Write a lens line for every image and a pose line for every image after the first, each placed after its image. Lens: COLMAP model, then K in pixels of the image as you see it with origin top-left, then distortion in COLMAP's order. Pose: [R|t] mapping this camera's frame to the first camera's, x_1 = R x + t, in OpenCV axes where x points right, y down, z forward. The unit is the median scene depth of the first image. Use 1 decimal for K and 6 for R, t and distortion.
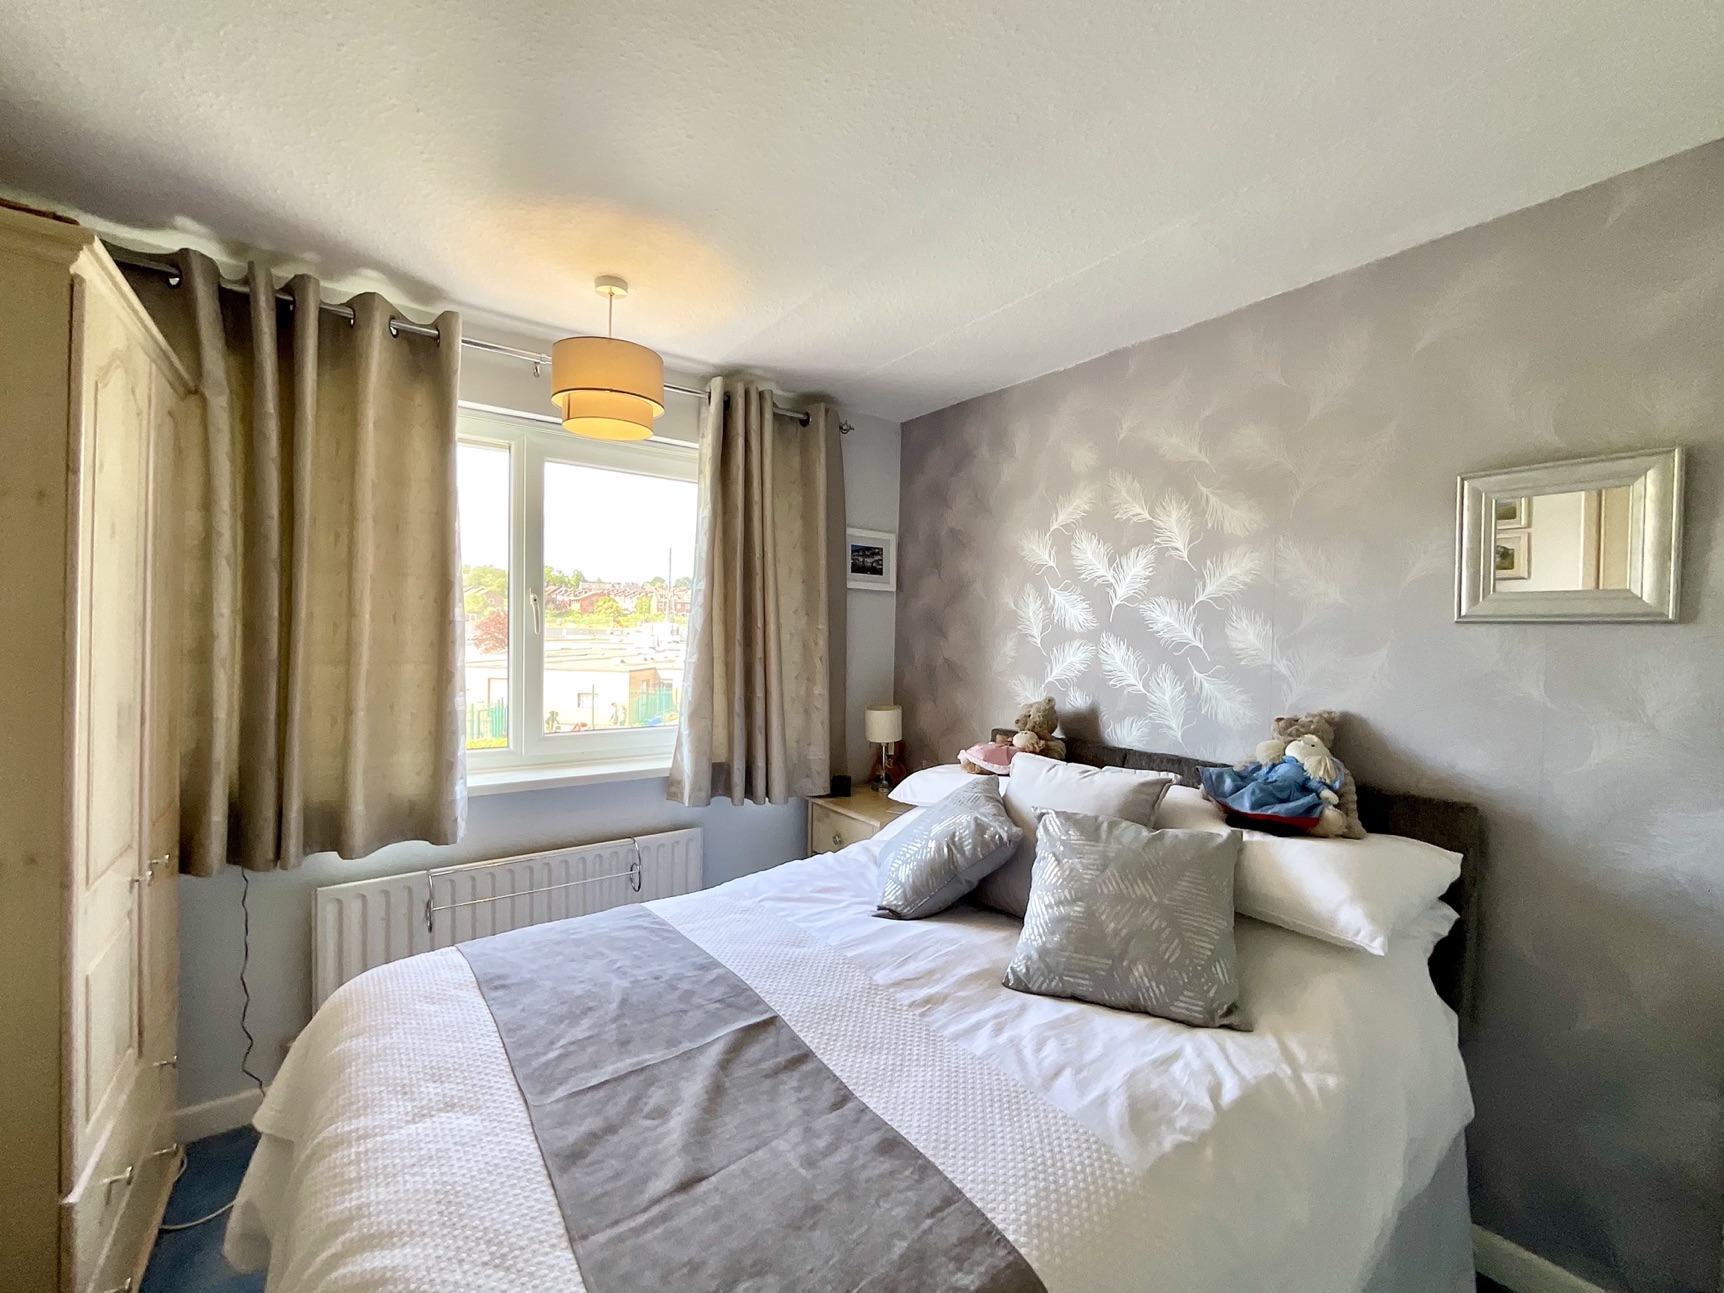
lens RADIAL K [[710.4, 0, 846.1], [0, 710.4, 644.7], [0, 0, 1]] dist [-0.002782, -0.000567]
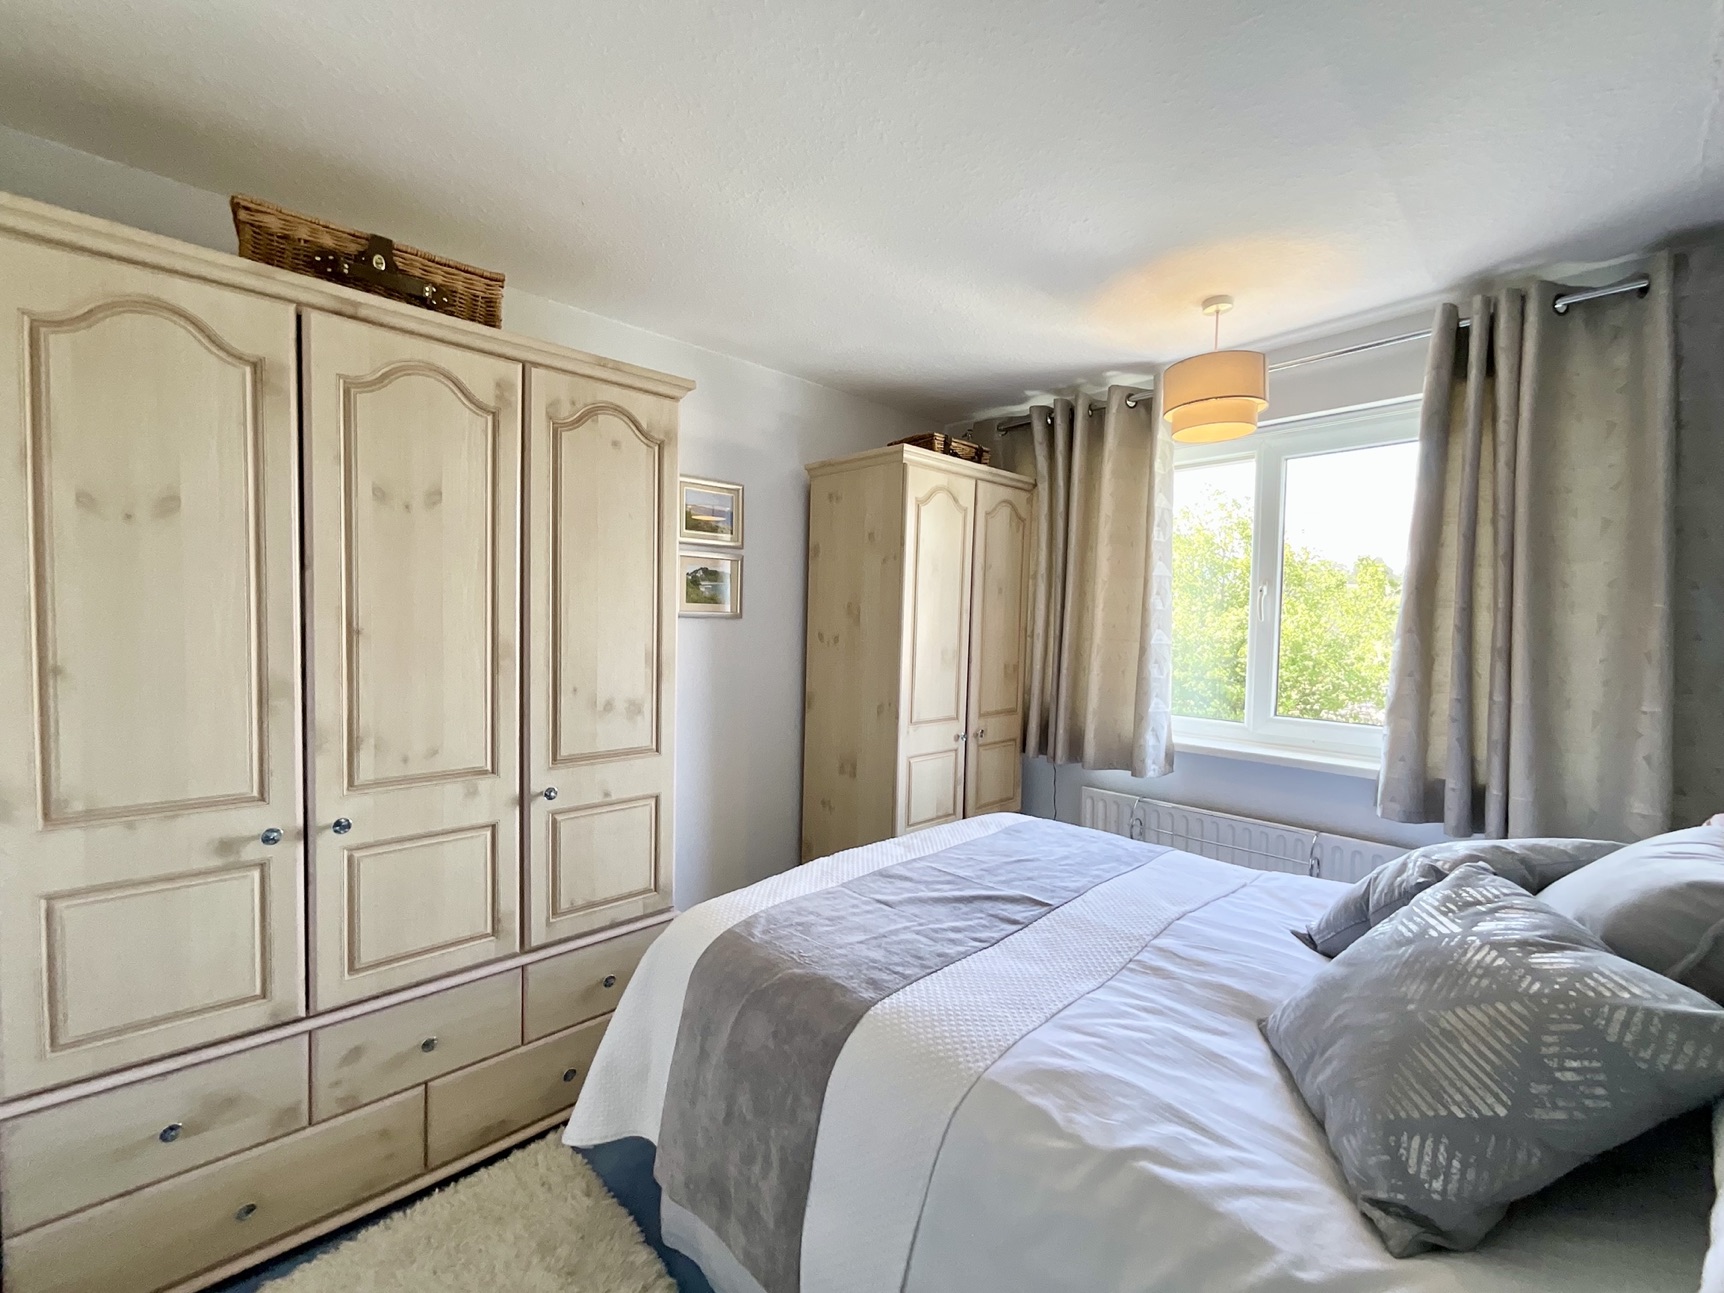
lens RADIAL K [[700.0, 0, 860.4], [0, 700.0, 648.2], [0, 0, 1]] dist [0.001641, -0.000105]
pose [[0.128516, 0.018128, -0.991542, 0.948776], [-0.035951, 0.999261, 0.013610, 0.056591], [0.991056, 0.033898, 0.129073, 0.428133]]
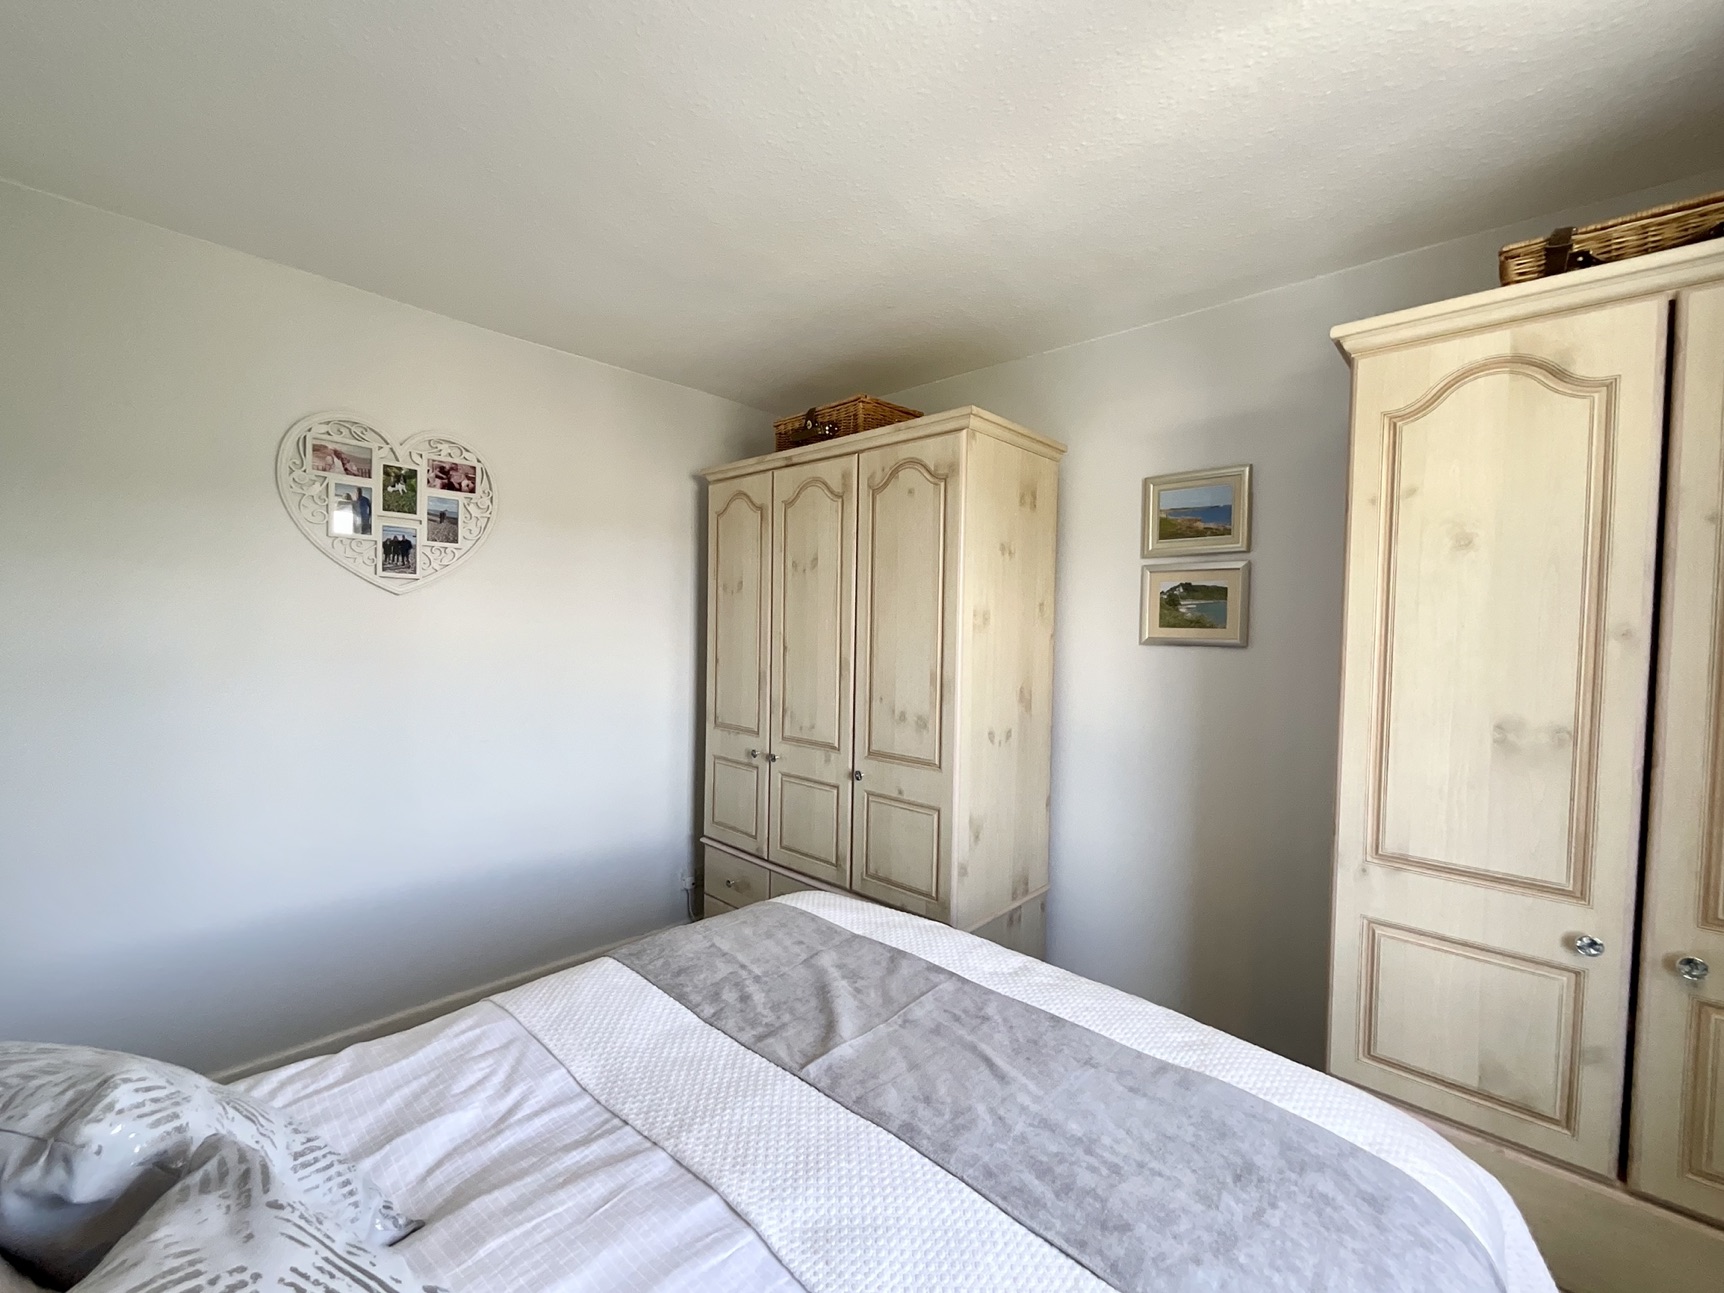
lens RADIAL K [[700.0, 0, 860.4], [0, 700.0, 648.2], [0, 0, 1]] dist [0.001641, -0.000105]
pose [[-0.977780, -0.039736, -0.205832, 0.016944], [-0.049440, 0.997885, 0.042215, -0.008003], [0.203719, 0.051453, -0.977676, 1.578647]]
